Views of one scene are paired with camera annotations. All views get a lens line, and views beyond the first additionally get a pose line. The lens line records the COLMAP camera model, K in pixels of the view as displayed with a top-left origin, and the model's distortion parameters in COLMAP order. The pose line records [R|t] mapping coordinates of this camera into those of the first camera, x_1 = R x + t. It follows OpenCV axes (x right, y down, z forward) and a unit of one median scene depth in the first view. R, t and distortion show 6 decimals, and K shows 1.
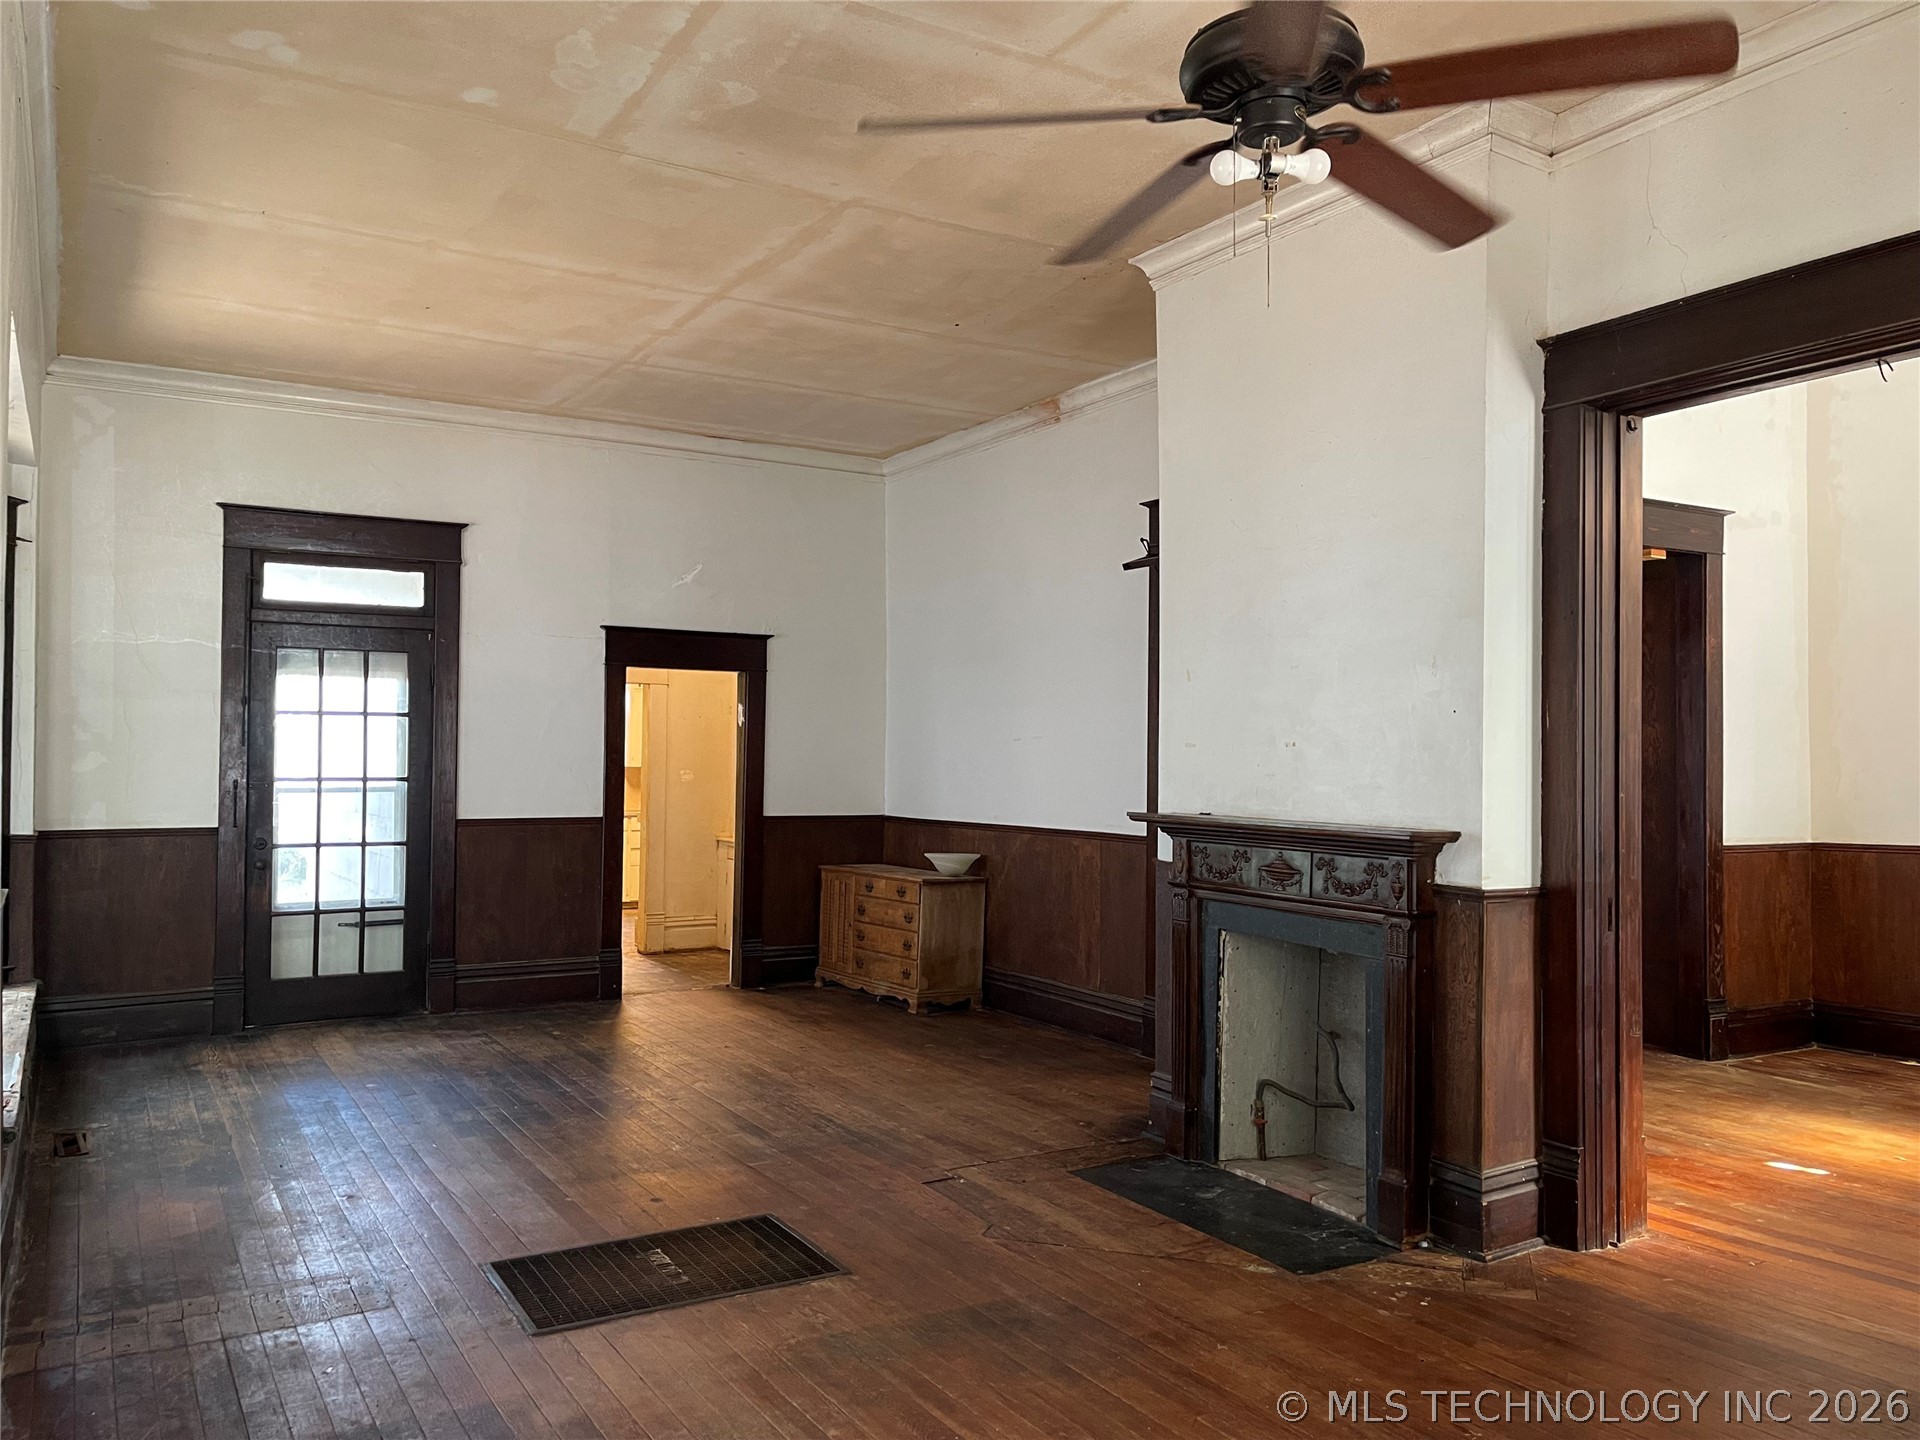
lens RADIAL K [[1430.3, 0, 954.7], [0, 1430.3, 728.9], [0, 0, 1]] dist [0.009483, -0.025415]
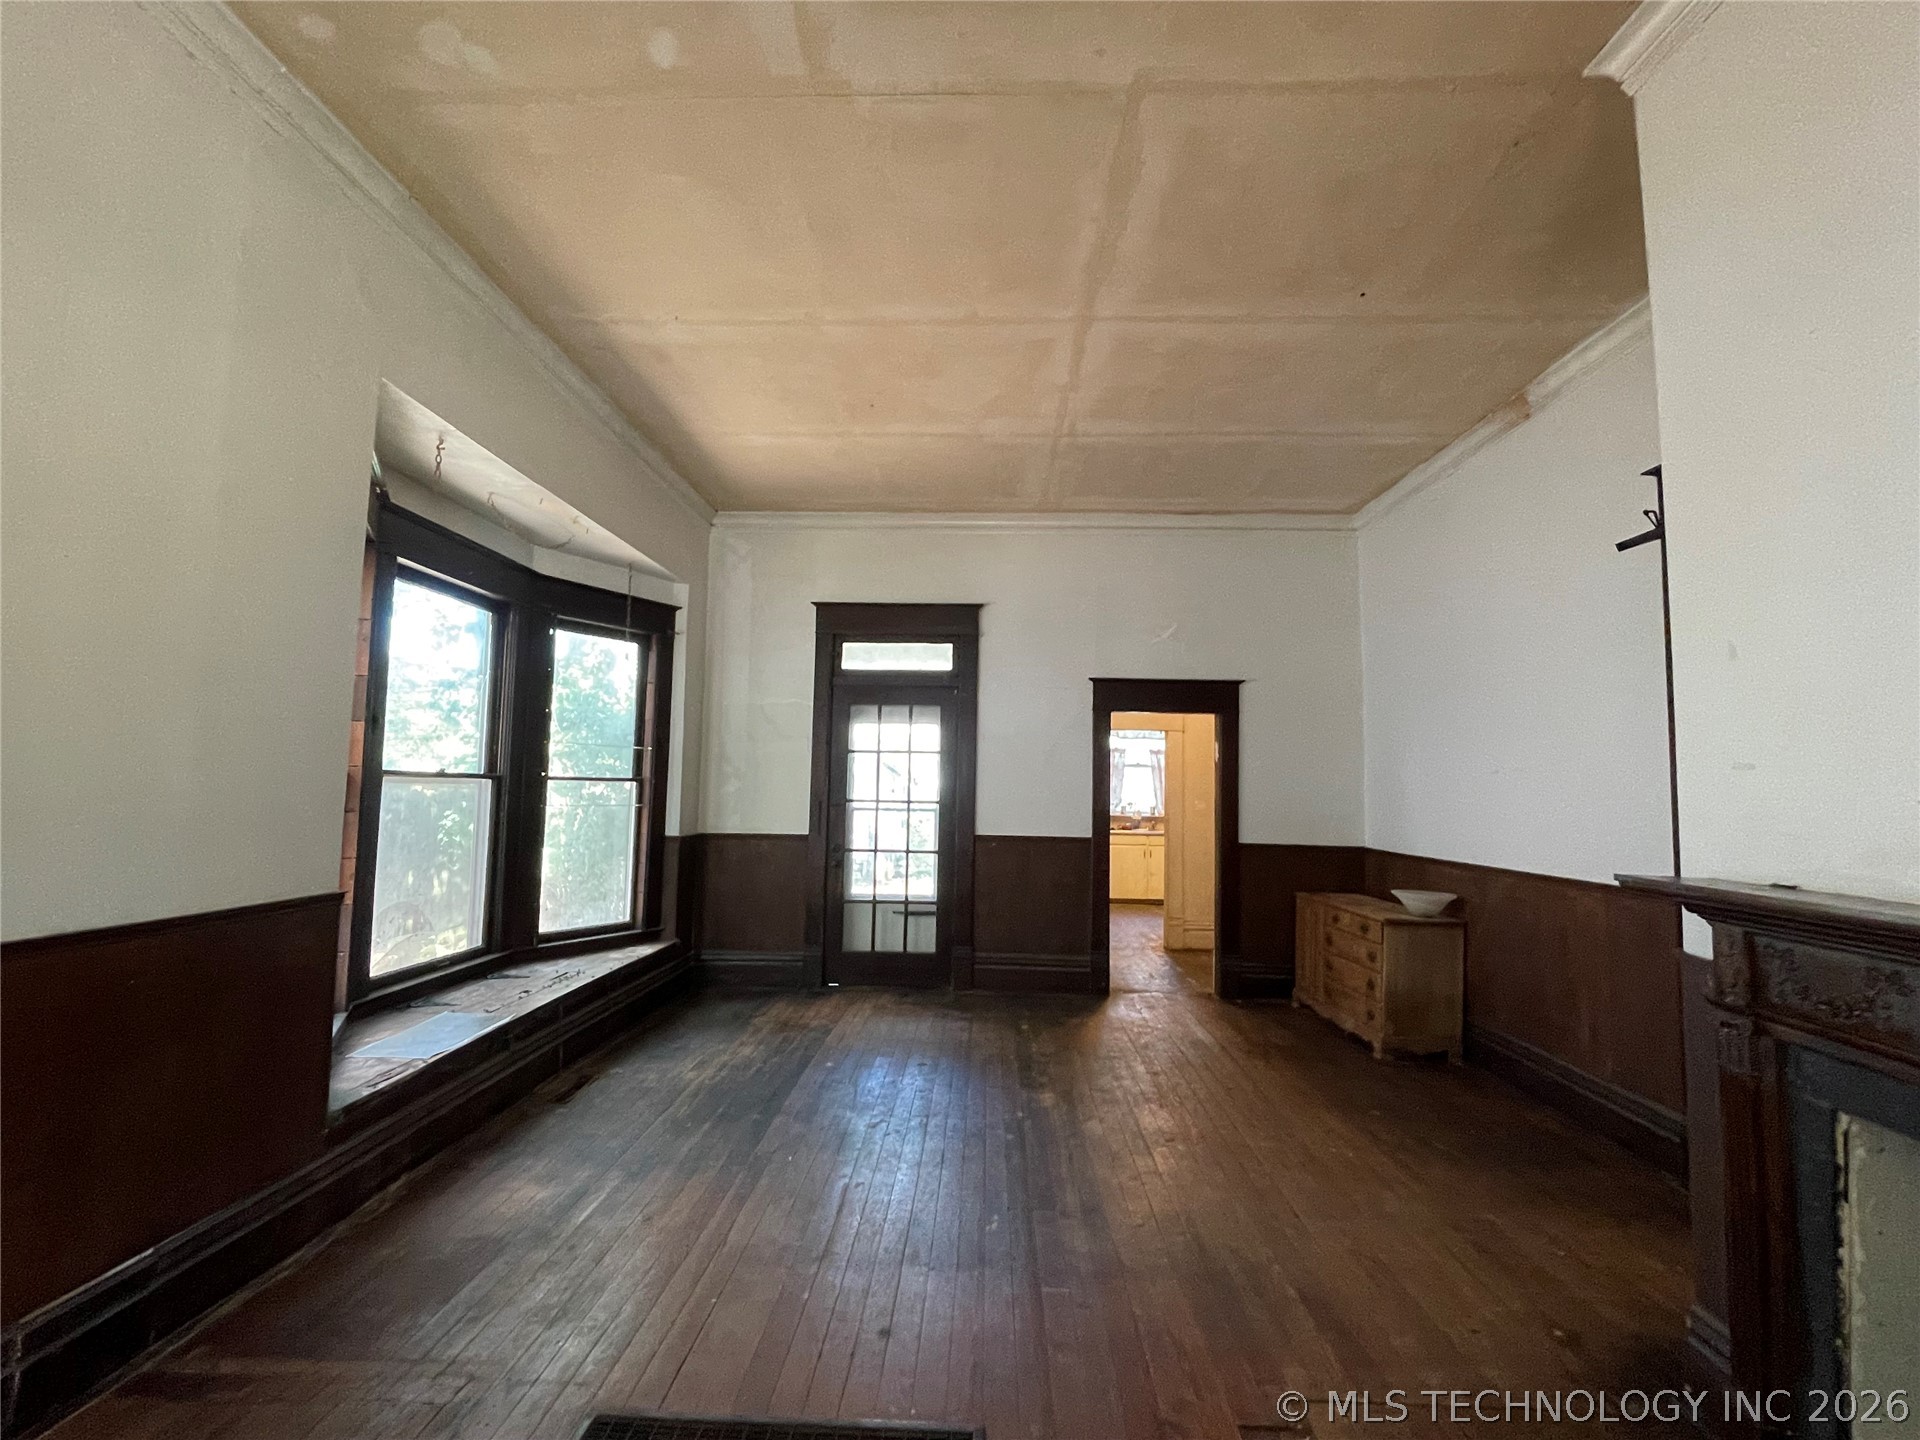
lens RADIAL K [[866.5, 0, 955.3], [0, 866.5, 715.0], [0, 0, 1]] dist [-0.001427, -0.003313]
pose [[0.838215, -0.035076, -0.544211, 0.059410], [-0.003683, 0.997542, -0.069968, 0.011147], [0.545327, 0.060652, 0.836026, 0.357600]]
